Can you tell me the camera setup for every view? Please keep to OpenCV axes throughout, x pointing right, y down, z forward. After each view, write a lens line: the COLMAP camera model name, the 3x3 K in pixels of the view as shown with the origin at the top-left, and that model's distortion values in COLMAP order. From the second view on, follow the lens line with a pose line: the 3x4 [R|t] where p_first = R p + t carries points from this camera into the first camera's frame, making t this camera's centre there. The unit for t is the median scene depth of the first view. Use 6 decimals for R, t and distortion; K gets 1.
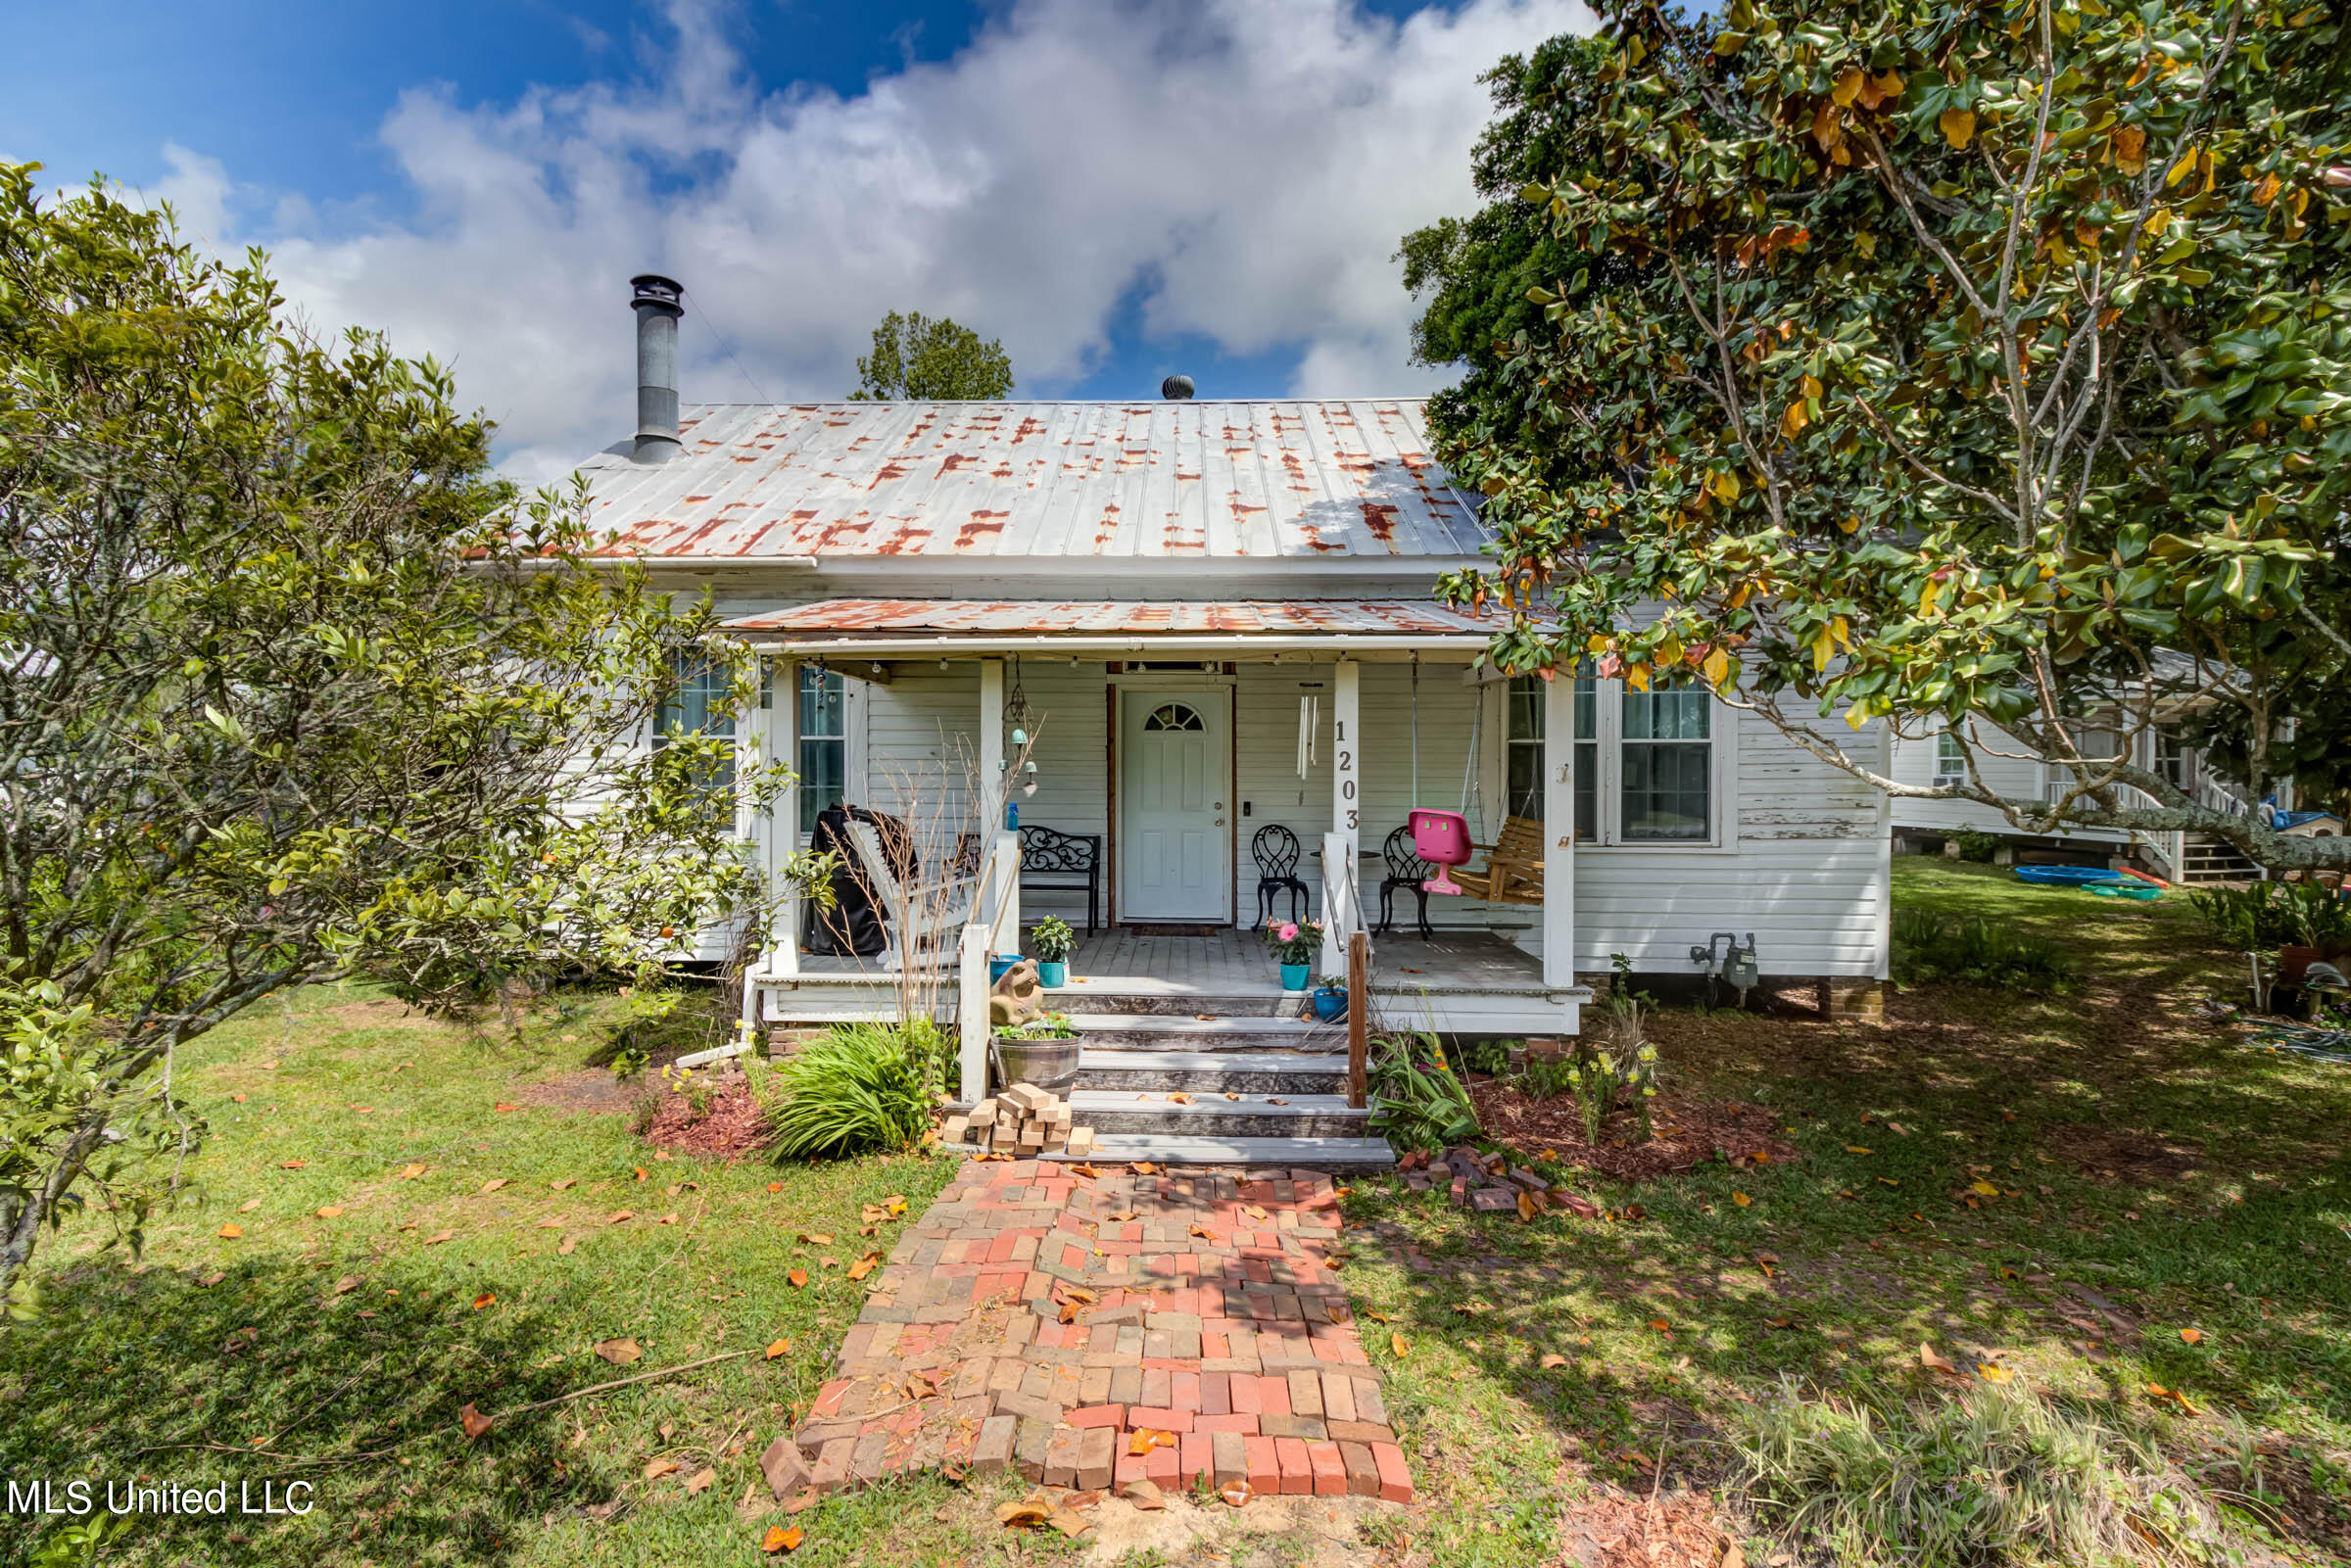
lens RADIAL K [[1069.5, 0, 1183.6], [0, 1069.5, 782.4], [0, 0, 1]] dist [0.038931, -0.018304]
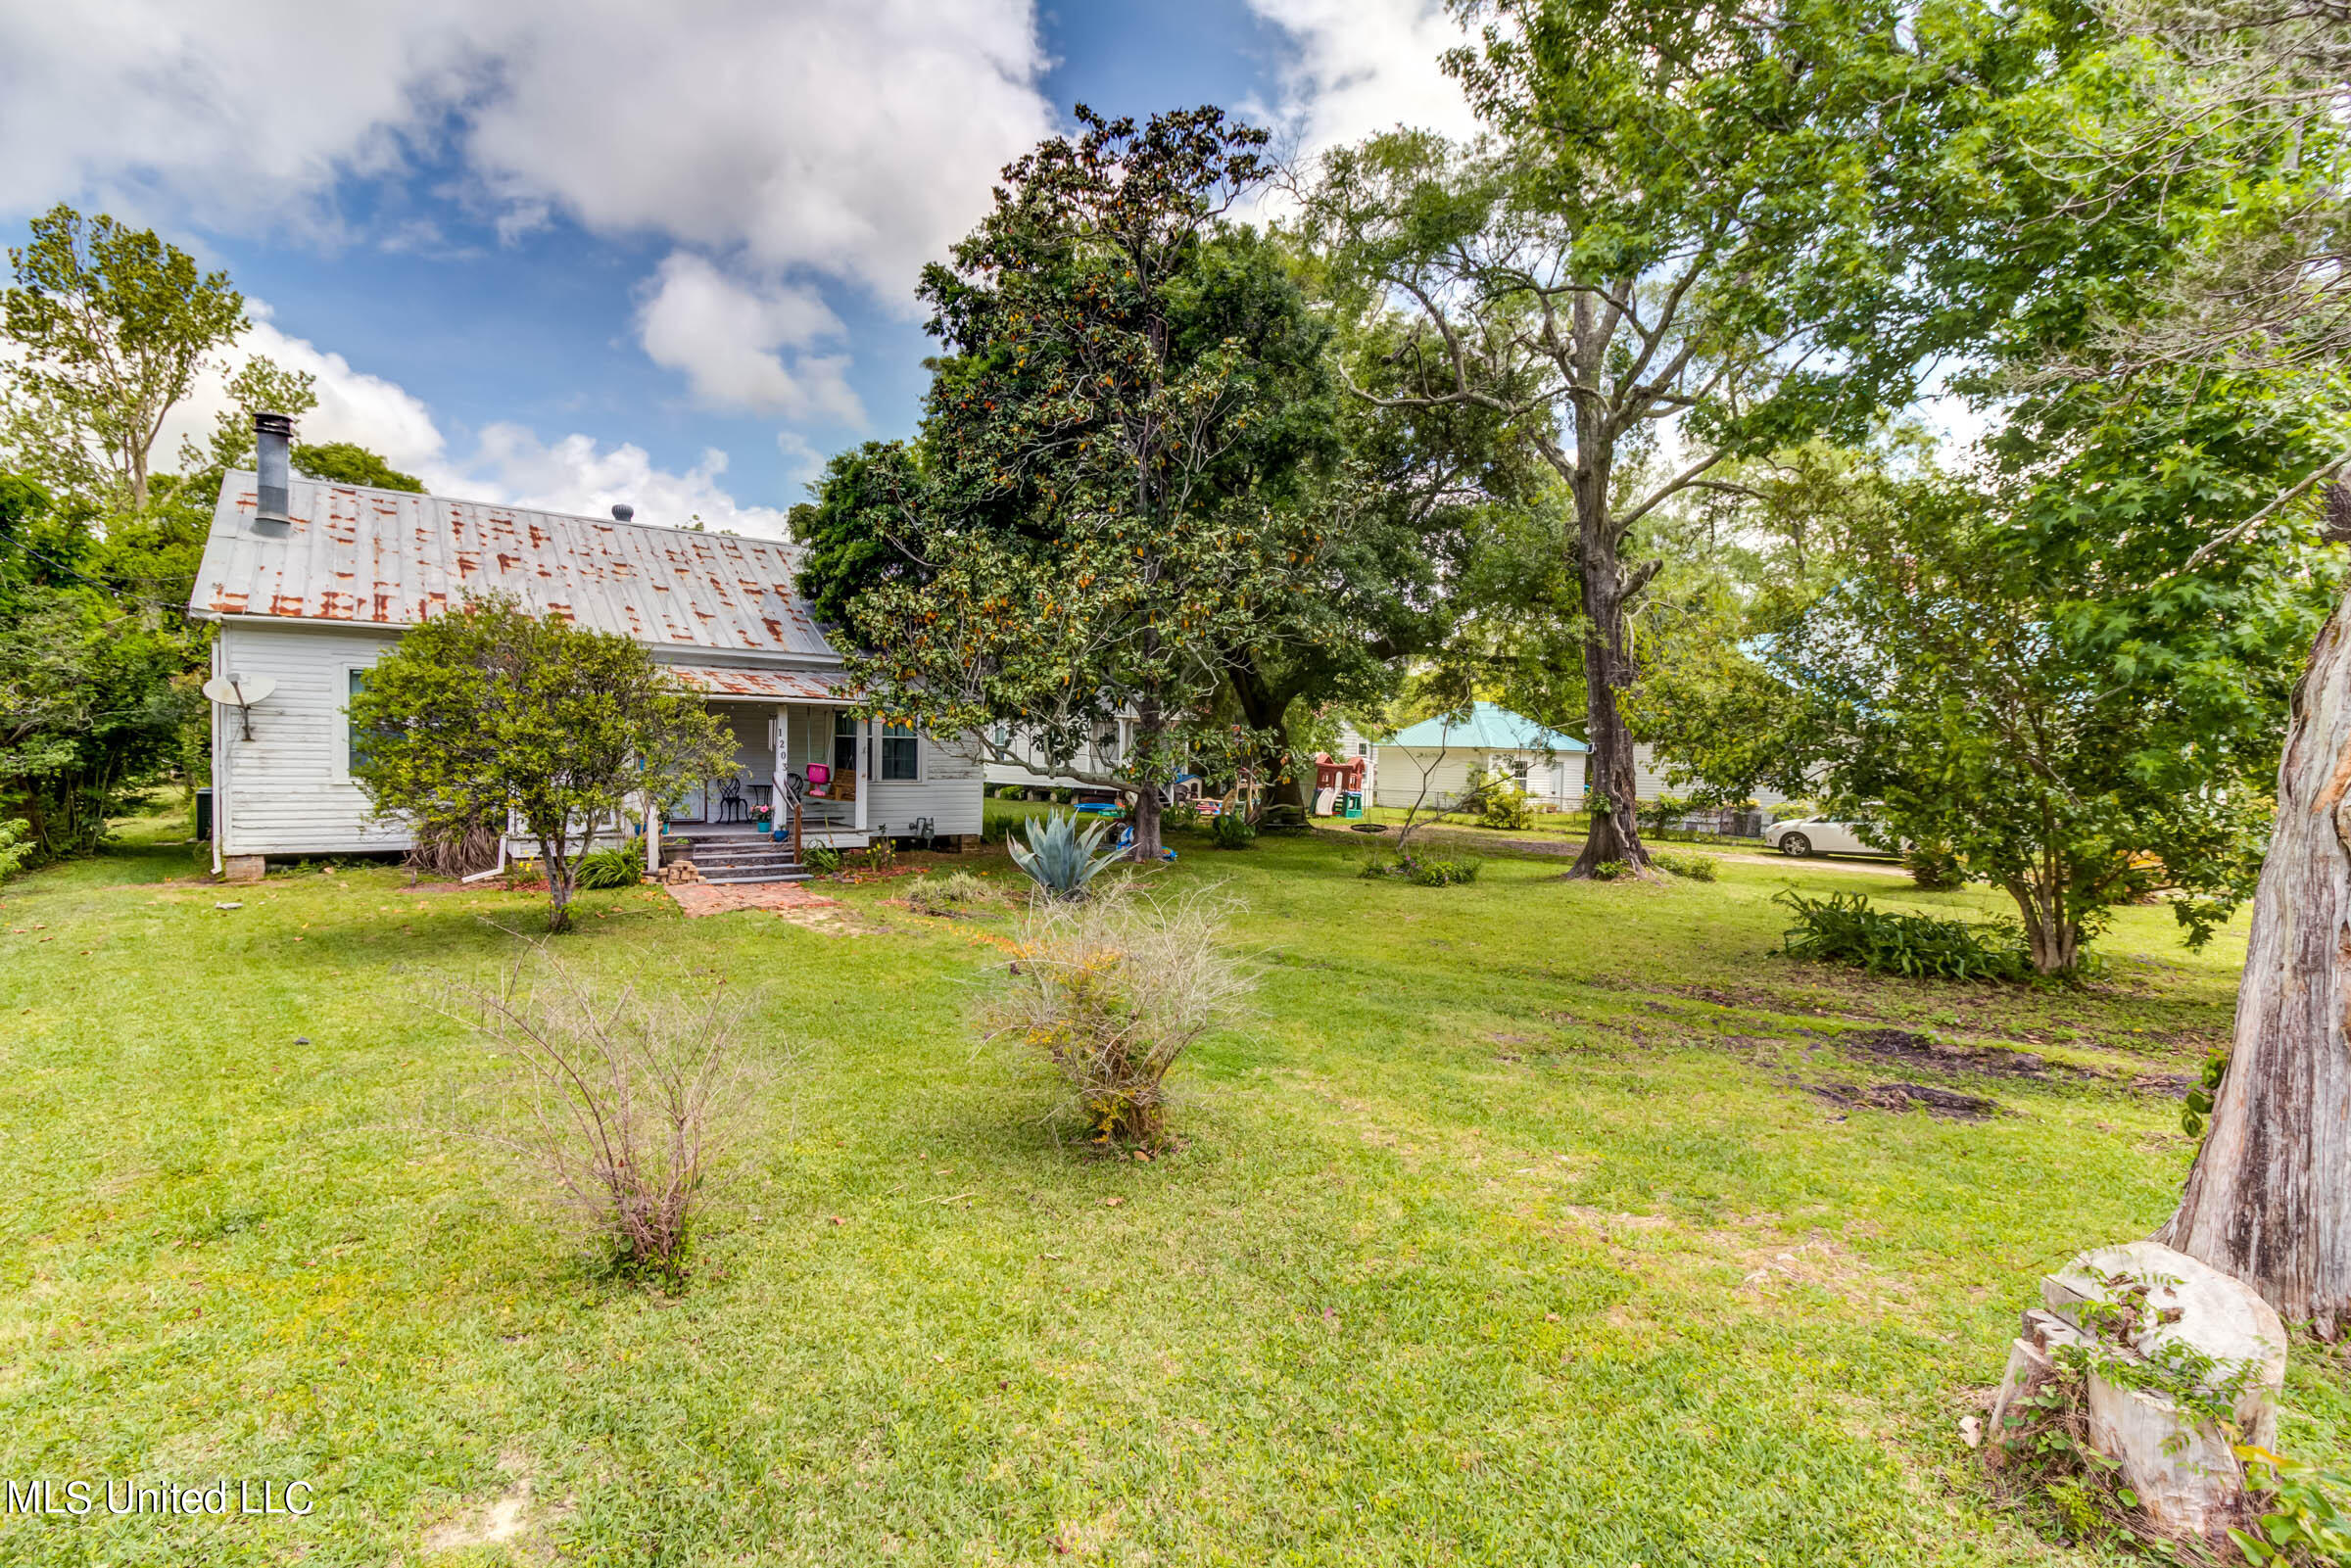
lens RADIAL K [[1040.7, 0, 1151.8], [0, 1040.7, 757.8], [0, 0, 1]] dist [-0.000751, -0.000179]
pose [[0.795566, 0.009247, 0.605797, -0.516425], [-0.007354, 0.999957, -0.005606, 0.015551], [-0.605823, 0.000005, 0.795600, -1.198651]]
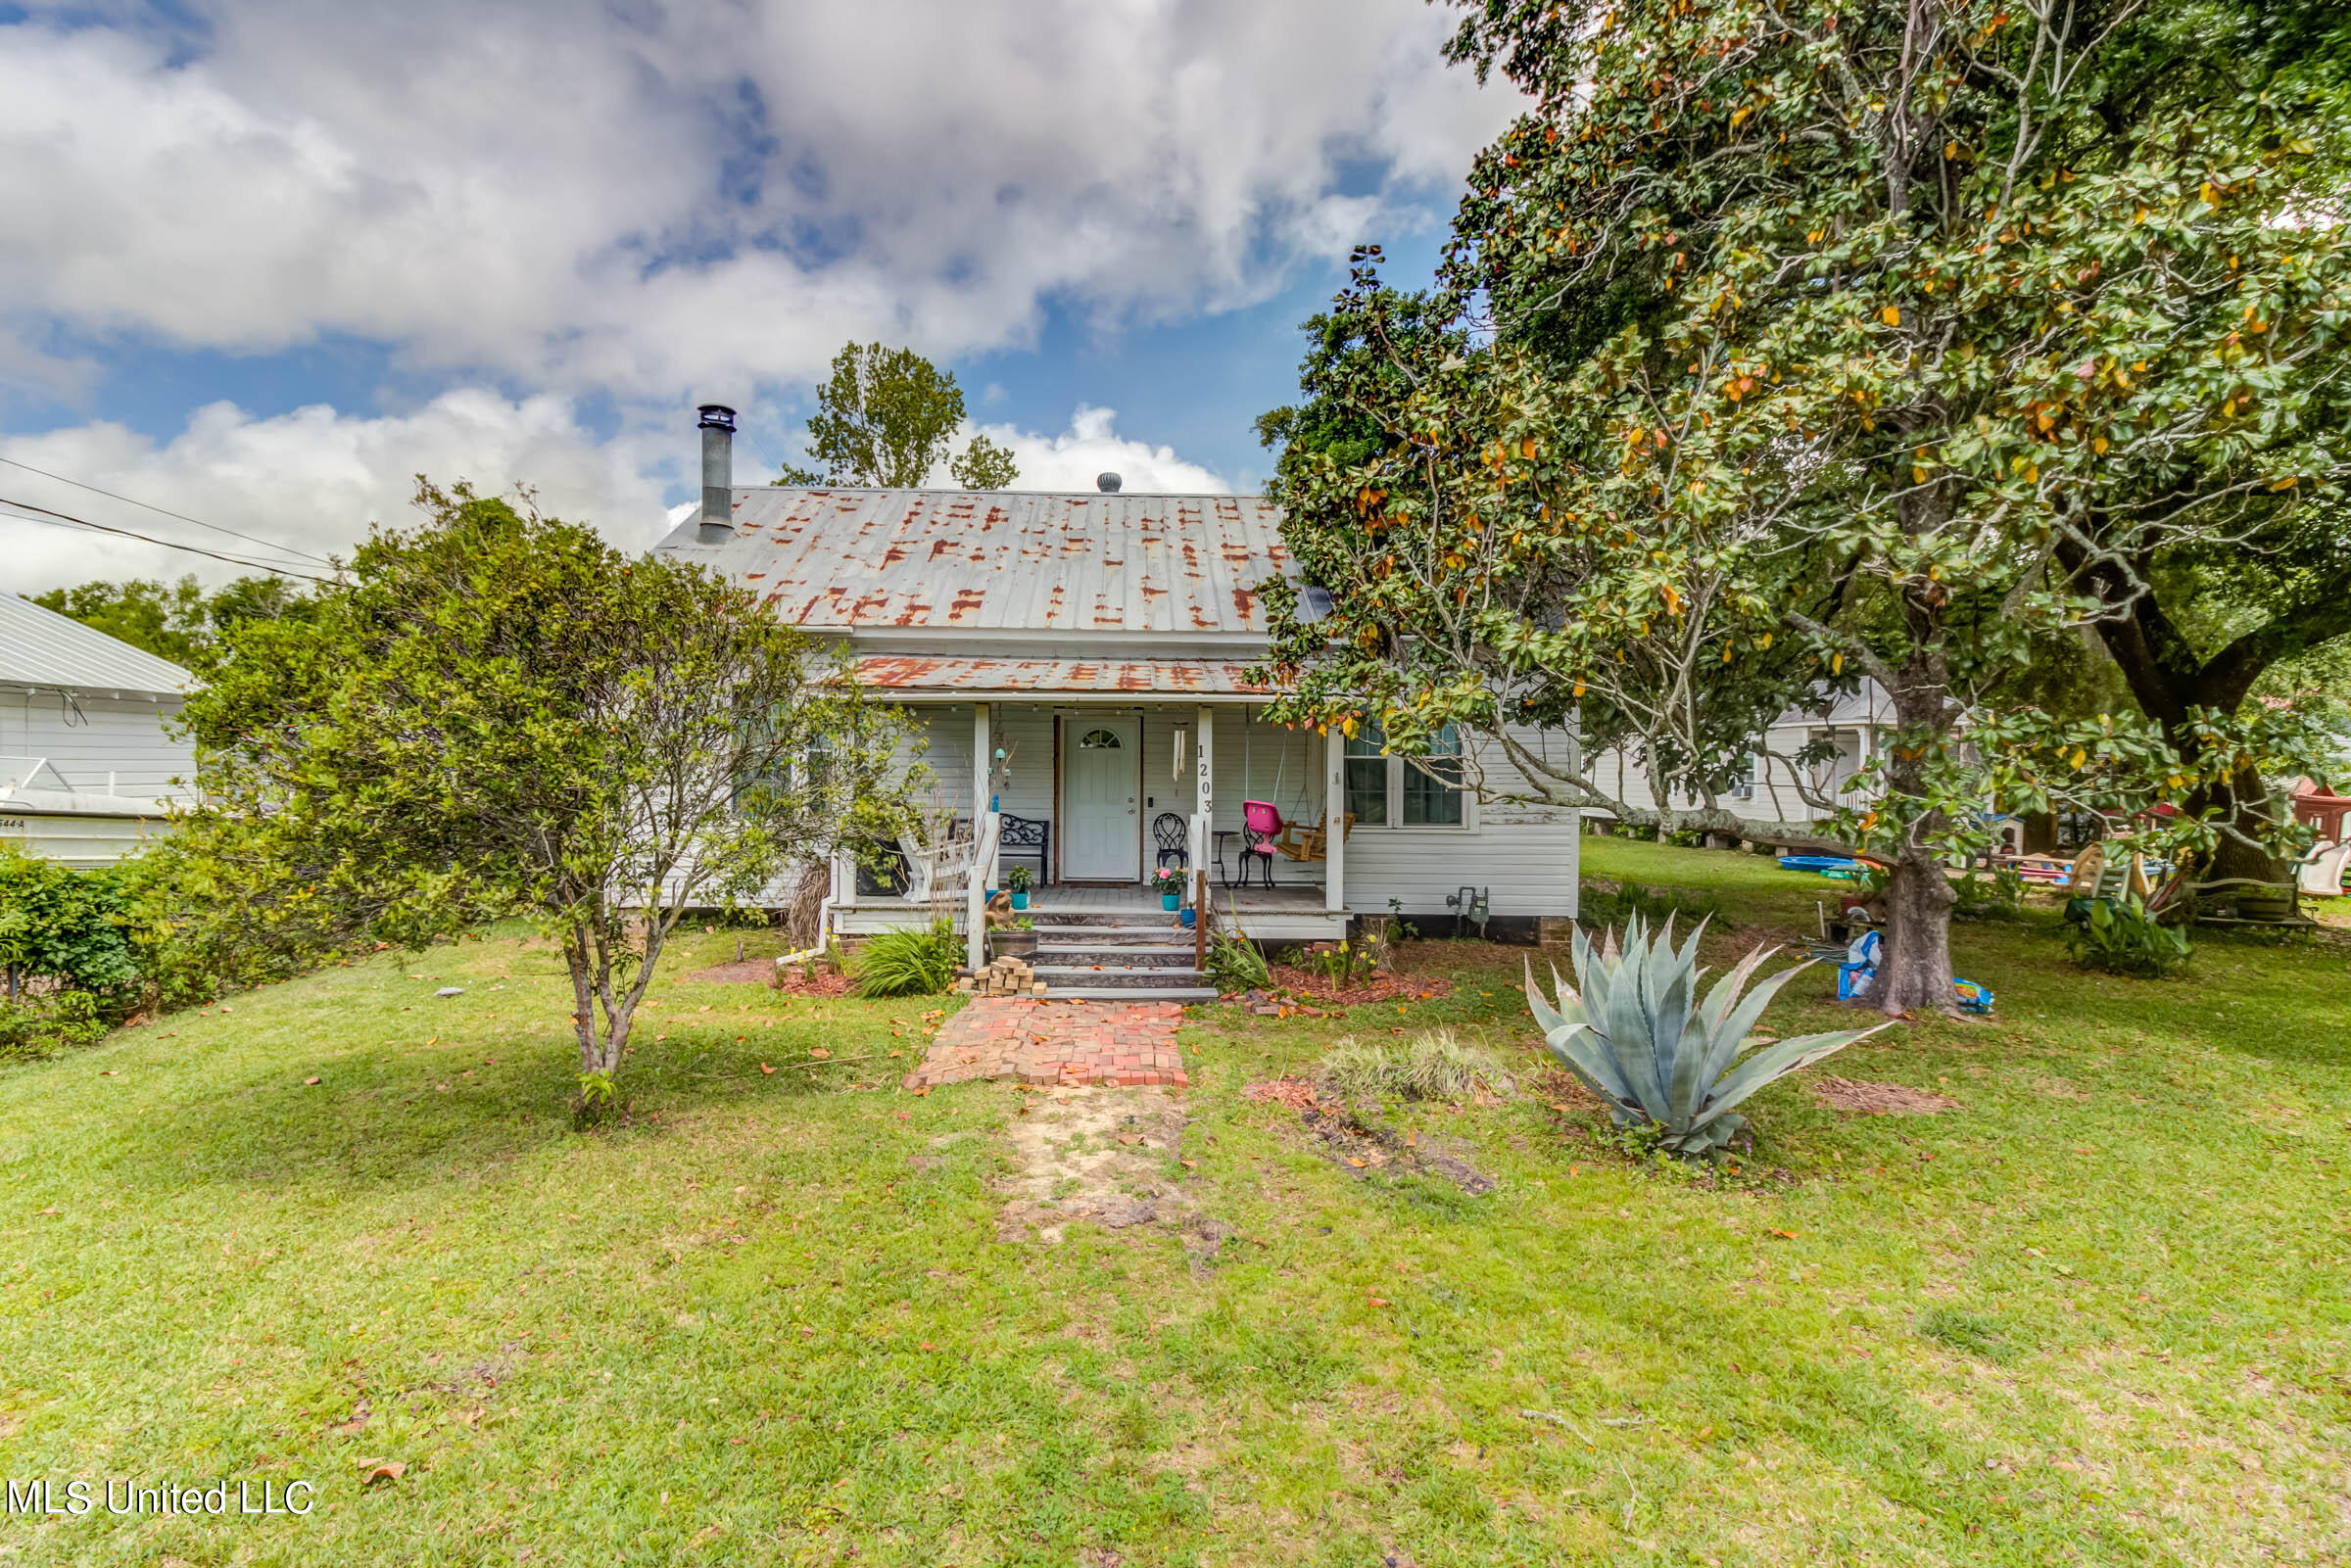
lens RADIAL K [[1069.5, 0, 1183.6], [0, 1069.5, 782.4], [0, 0, 1]] dist [0.038931, -0.018304]
pose [[0.998489, 0.006355, 0.054587, 0.025828], [-0.006050, 0.999965, -0.005756, 0.006219], [-0.054621, 0.005417, 0.998492, -0.477897]]
